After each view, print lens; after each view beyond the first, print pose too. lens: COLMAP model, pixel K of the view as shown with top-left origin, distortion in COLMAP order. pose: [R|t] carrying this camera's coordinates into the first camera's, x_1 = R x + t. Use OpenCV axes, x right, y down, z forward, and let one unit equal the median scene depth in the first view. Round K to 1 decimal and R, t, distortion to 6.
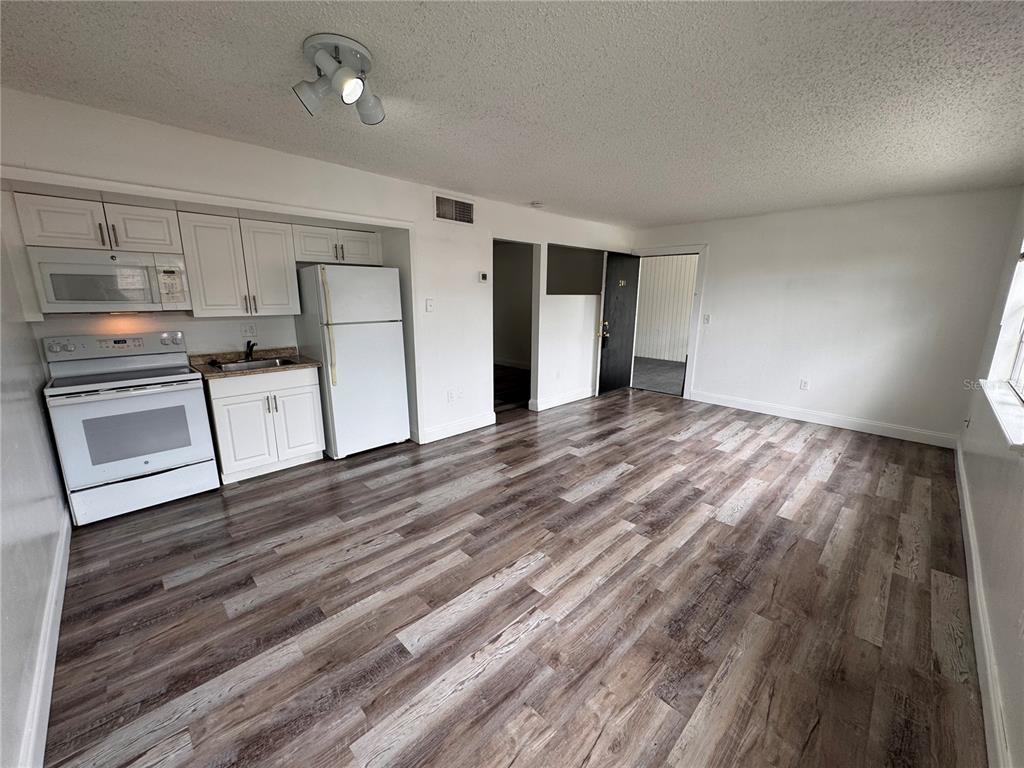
lens RADIAL K [[407.3, 0, 512.0], [0, 407.3, 382.9], [0, 0, 1]] dist [-0.001514, -0.000102]
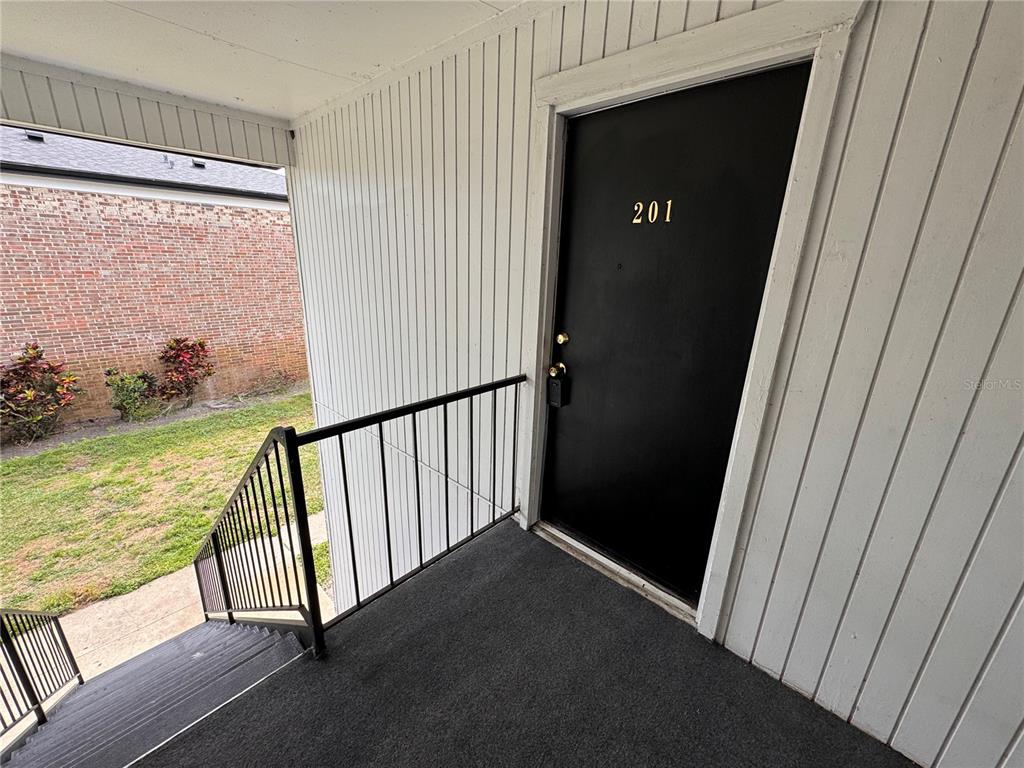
lens RADIAL K [[409.6, 0, 511.9], [0, 409.6, 383.0], [0, 0, 1]] dist [-0.000933, 0.000076]
pose [[0.044006, 0.287930, -0.956640, 1.007659], [-0.245936, 0.931221, 0.268966, -0.343676], [0.968287, 0.223436, 0.111791, 1.641170]]
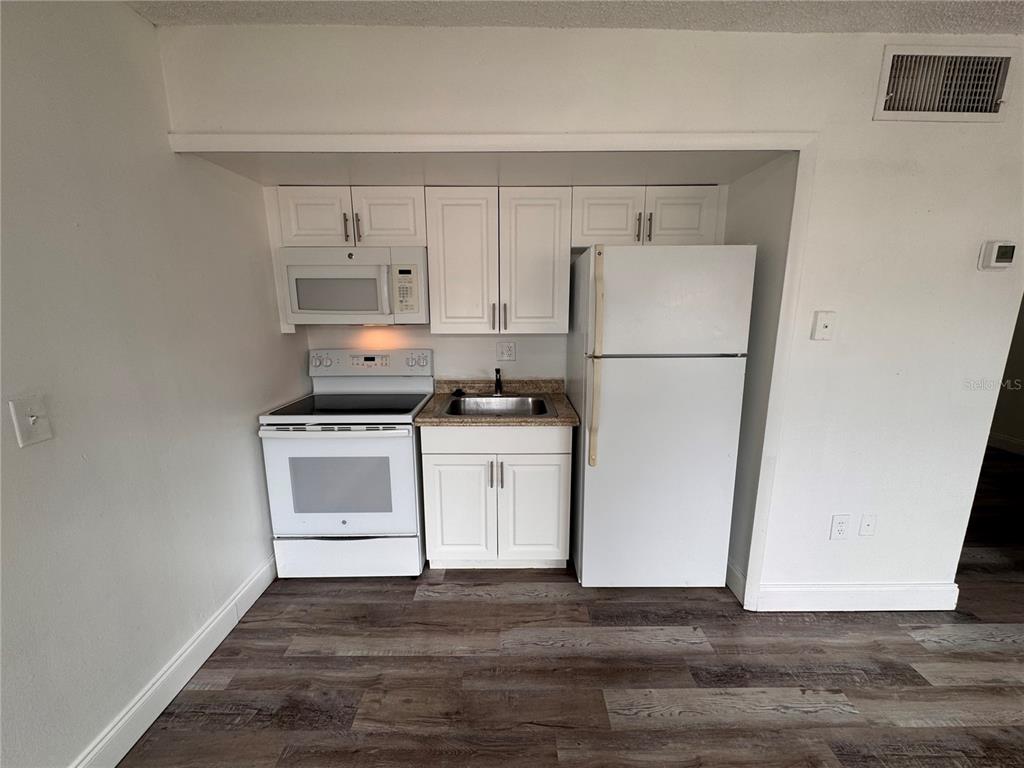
lens RADIAL K [[407.3, 0, 512.0], [0, 407.3, 382.9], [0, 0, 1]] dist [-0.001514, -0.000102]
pose [[0.714044, 0.132349, -0.687477, -0.157415], [-0.143218, 0.988816, 0.041609, -0.119352], [0.685295, 0.068749, 0.725013, 0.550461]]
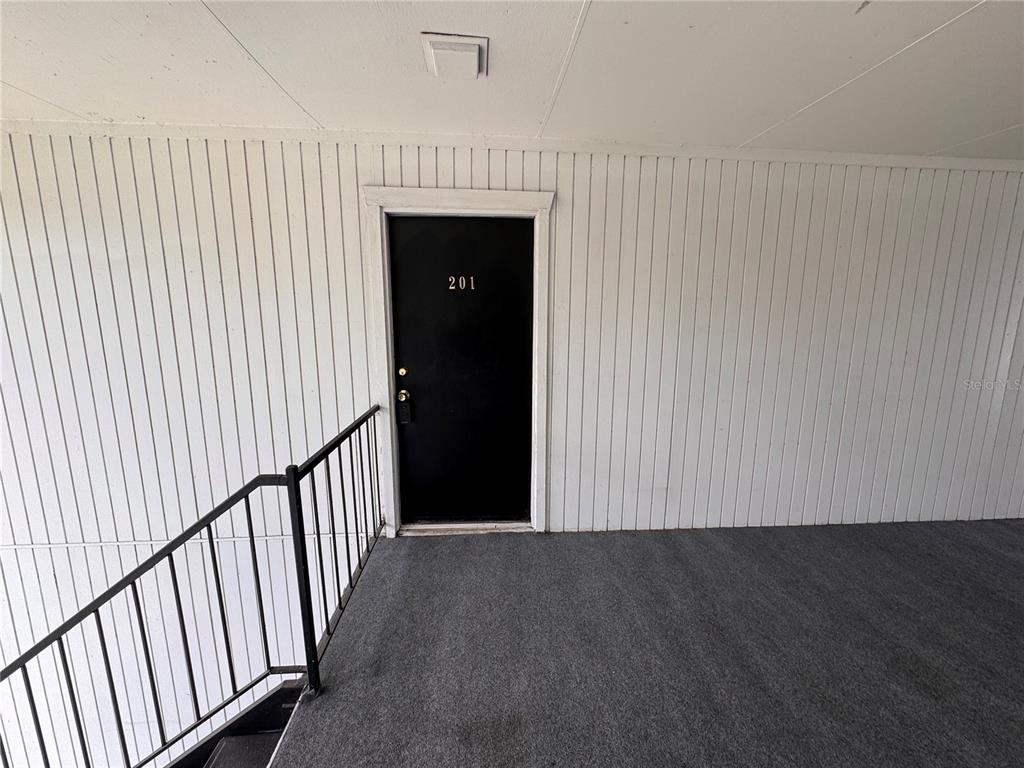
lens RADIAL K [[409.6, 0, 511.9], [0, 409.6, 383.0], [0, 0, 1]] dist [-0.000933, 0.000076]
pose [[0.760810, 0.101148, -0.641044, 1.086372], [-0.137519, 0.990475, -0.006927, -0.260905], [0.634238, 0.093426, 0.767473, 1.288690]]
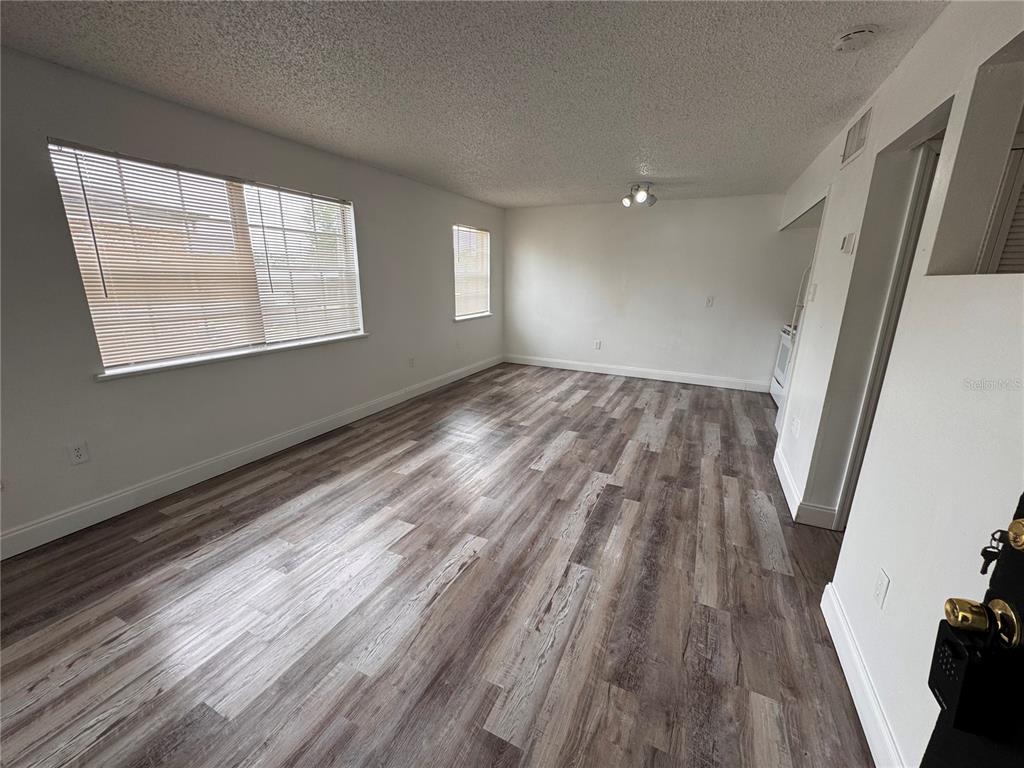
lens RADIAL K [[408.2, 0, 513.2], [0, 408.2, 383.4], [0, 0, 1]] dist [-0.001310, 0.000053]
pose [[-0.938356, 0.065257, -0.339455, 0.688630], [-0.097150, 0.892651, 0.440155, -0.379050], [0.331738, 0.446000, -0.831285, 1.809682]]
